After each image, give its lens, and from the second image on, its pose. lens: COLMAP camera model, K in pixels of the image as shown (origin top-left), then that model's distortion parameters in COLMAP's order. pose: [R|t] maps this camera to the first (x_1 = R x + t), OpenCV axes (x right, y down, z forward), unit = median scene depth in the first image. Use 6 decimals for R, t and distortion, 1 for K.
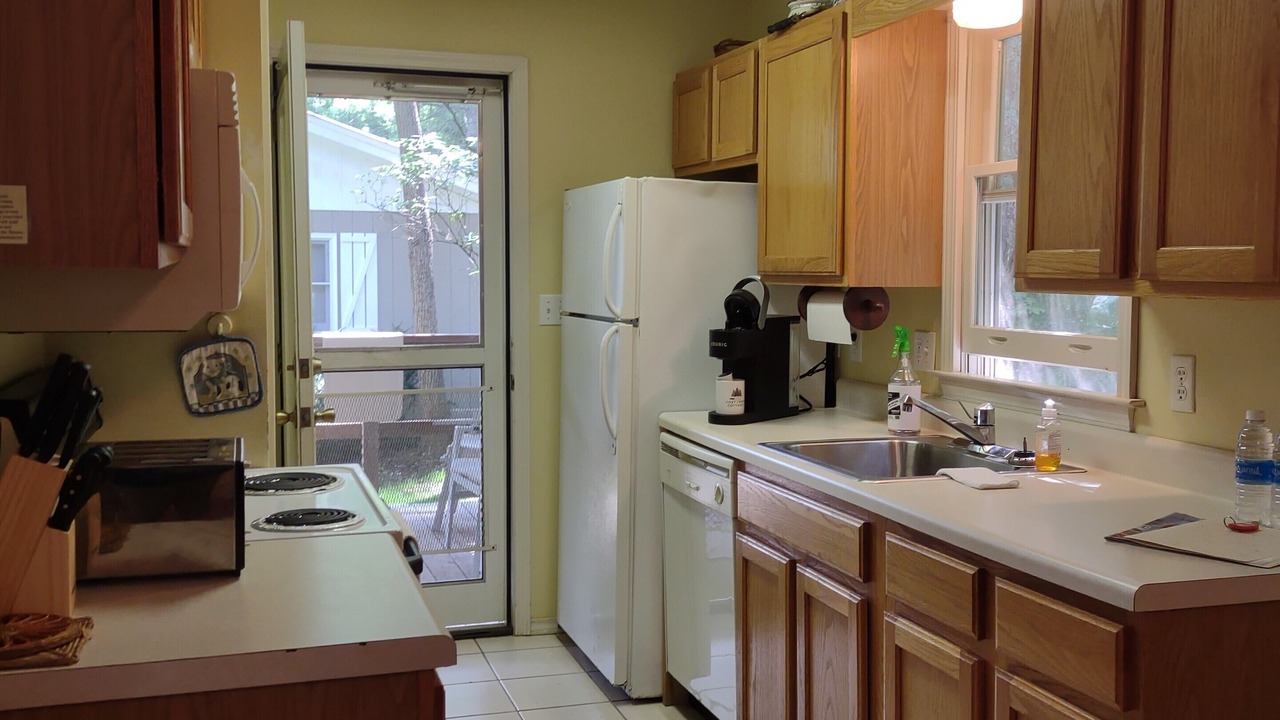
lens RADIAL K [[1260.9, 0, 640.0], [0, 1260.9, 360.0], [0, 0, 1]] dist [-0.003891, -0.001887]
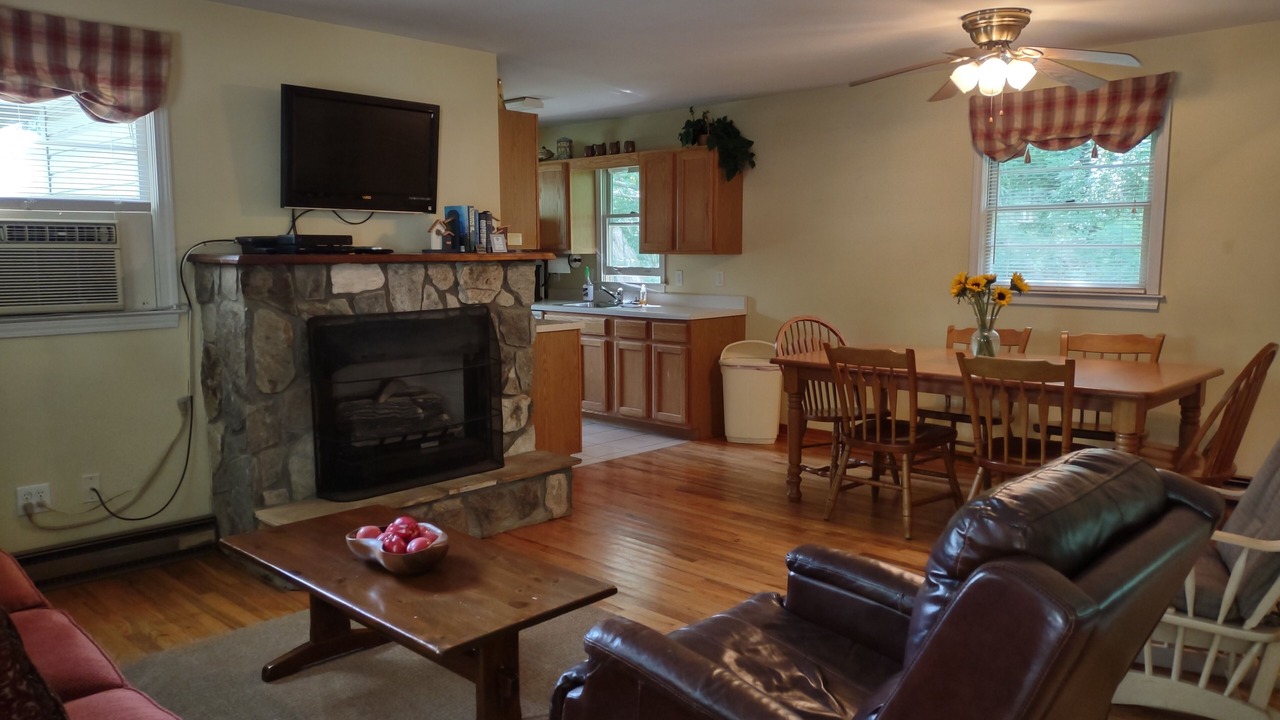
lens RADIAL K [[954.0, 0, 640.0], [0, 954.0, 360.0], [0, 0, 1]] dist [0.005047, 0.001678]
pose [[0.878259, -0.057521, 0.474713, -1.106110], [0.035752, 0.997859, 0.054766, 0.107734], [-0.476847, -0.031127, 0.878435, -1.546660]]
